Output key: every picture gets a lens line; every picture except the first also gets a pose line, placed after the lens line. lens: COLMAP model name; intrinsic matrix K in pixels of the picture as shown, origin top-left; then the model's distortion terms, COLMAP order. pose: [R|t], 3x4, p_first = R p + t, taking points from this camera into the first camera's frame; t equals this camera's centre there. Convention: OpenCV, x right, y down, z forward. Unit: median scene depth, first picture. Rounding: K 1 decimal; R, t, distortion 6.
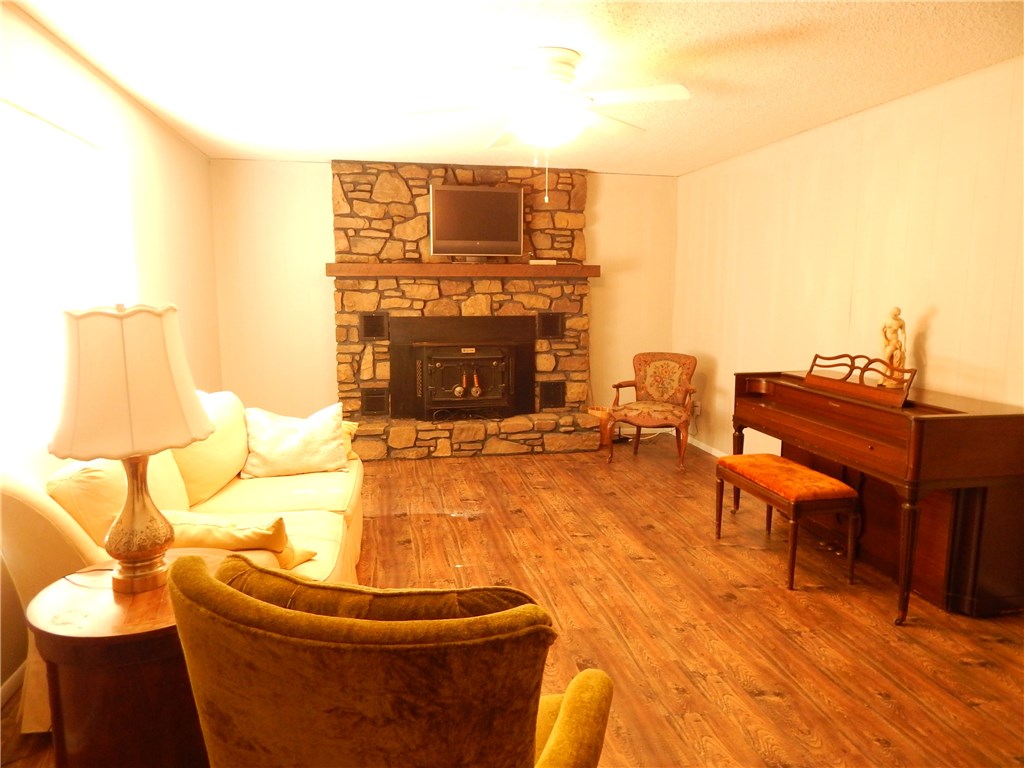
lens RADIAL K [[682.3, 0, 512.0], [0, 682.3, 384.0], [0, 0, 1]] dist [0.016437, -0.007958]
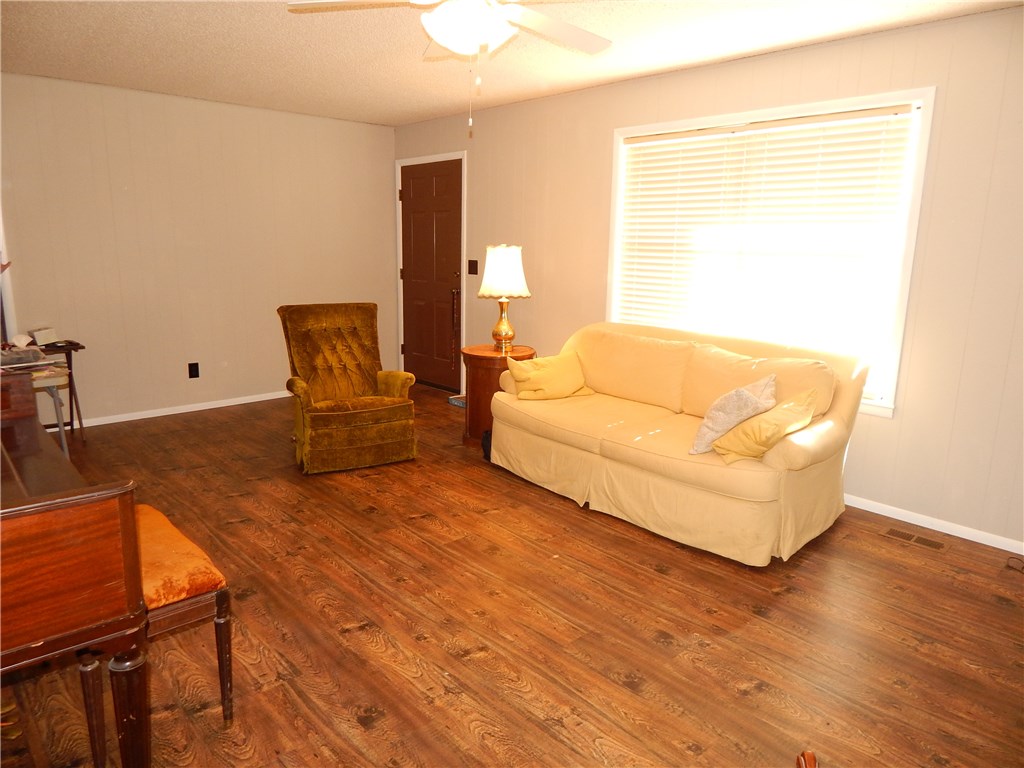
lens RADIAL K [[682.3, 0, 512.0], [0, 682.3, 384.0], [0, 0, 1]] dist [0.016437, -0.007958]
pose [[-0.856781, 0.082556, -0.509029, 0.388376], [-0.096782, 0.943820, 0.315971, -0.207843], [0.506517, 0.319983, -0.800657, 1.547624]]
